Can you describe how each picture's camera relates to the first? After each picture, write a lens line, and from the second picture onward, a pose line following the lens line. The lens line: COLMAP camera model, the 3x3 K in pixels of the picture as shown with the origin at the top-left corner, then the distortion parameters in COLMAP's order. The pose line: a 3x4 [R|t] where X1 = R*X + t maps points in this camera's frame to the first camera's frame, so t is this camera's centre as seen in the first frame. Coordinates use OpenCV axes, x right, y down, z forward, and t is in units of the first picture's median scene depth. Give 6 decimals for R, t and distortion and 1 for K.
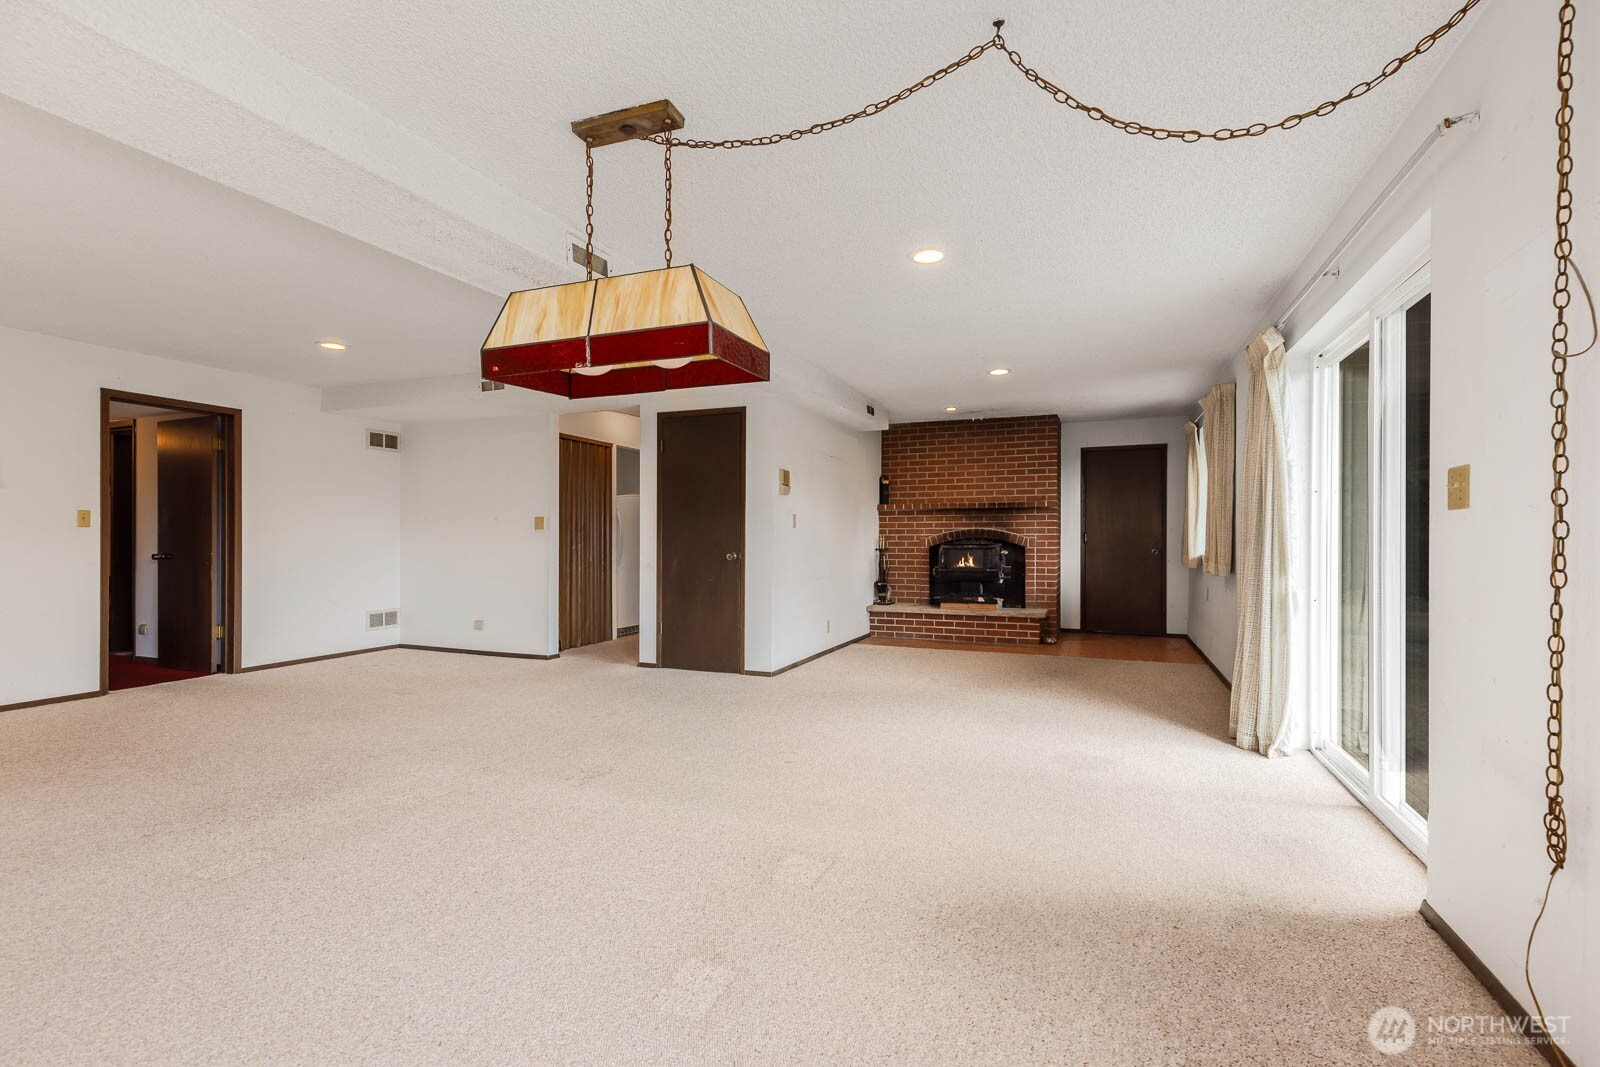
lens RADIAL K [[723.1, 0, 805.7], [0, 723.1, 537.3], [0, 0, 1]] dist [0.009954, -0.000766]
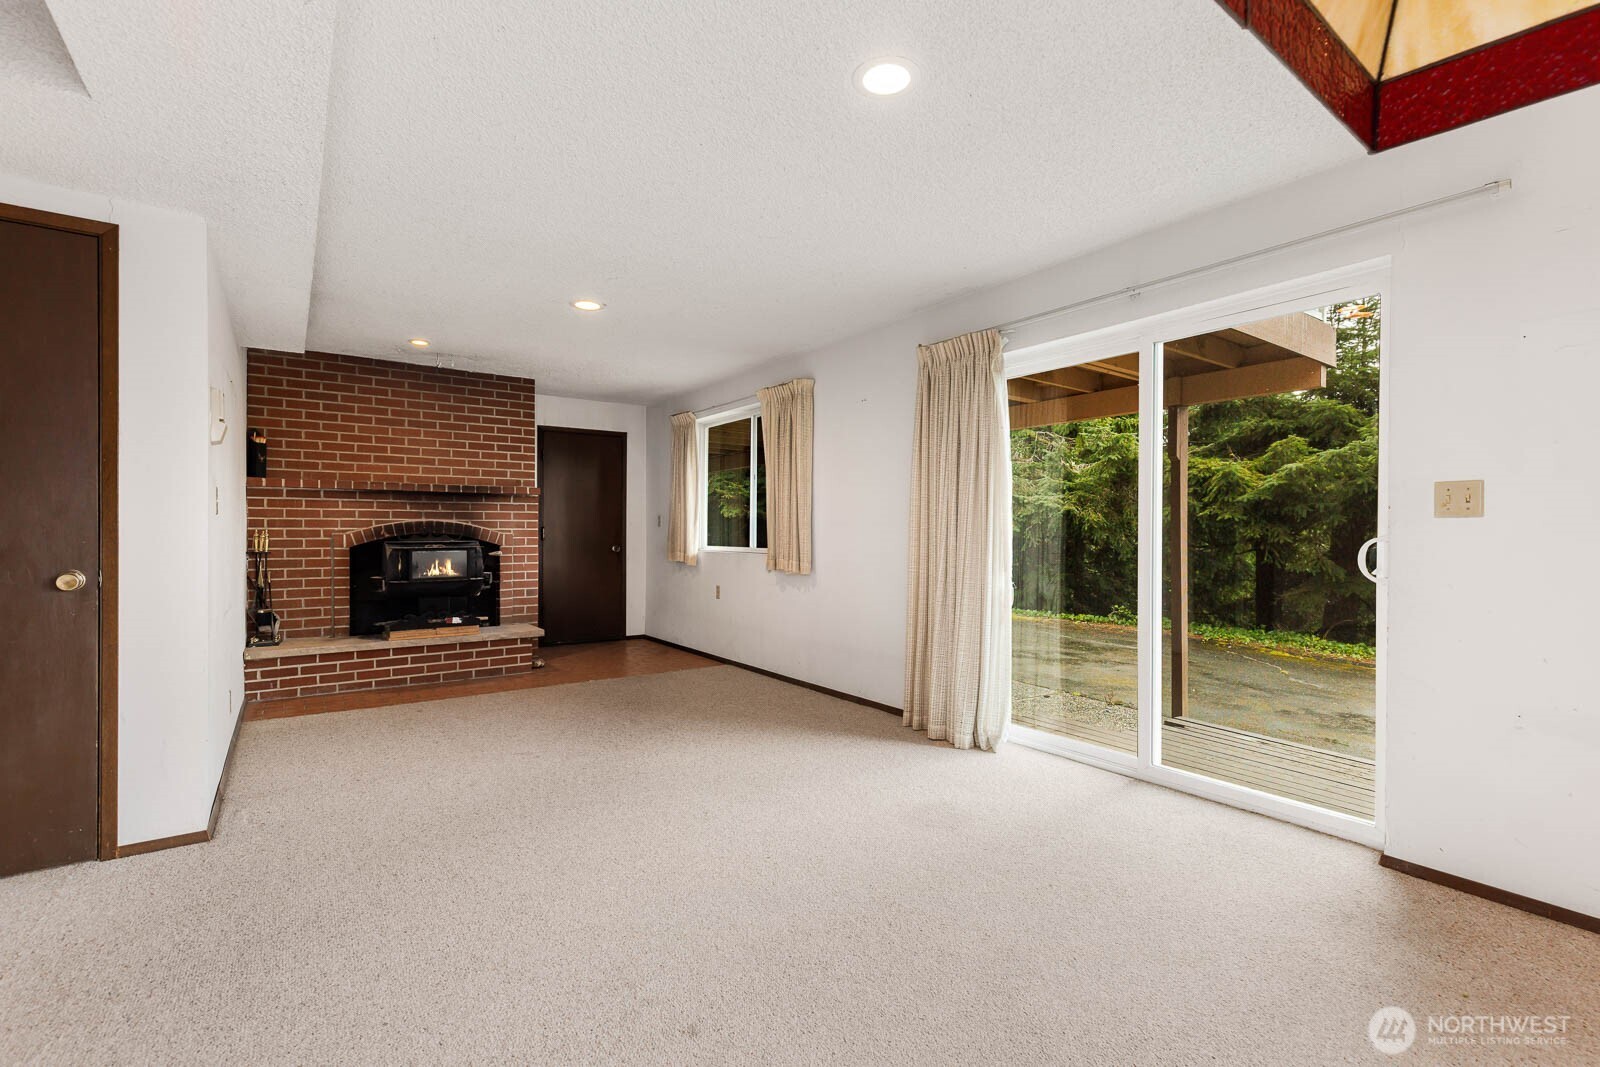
lens RADIAL K [[723.1, 0, 801.3], [0, 723.1, 534.9], [0, 0, 1]] dist [0.009954, -0.000766]
pose [[0.537476, -0.002025, 0.843277, -0.164682], [-0.003178, 0.999985, 0.004427, -0.002136], [-0.843273, -0.005060, 0.537462, 0.309560]]
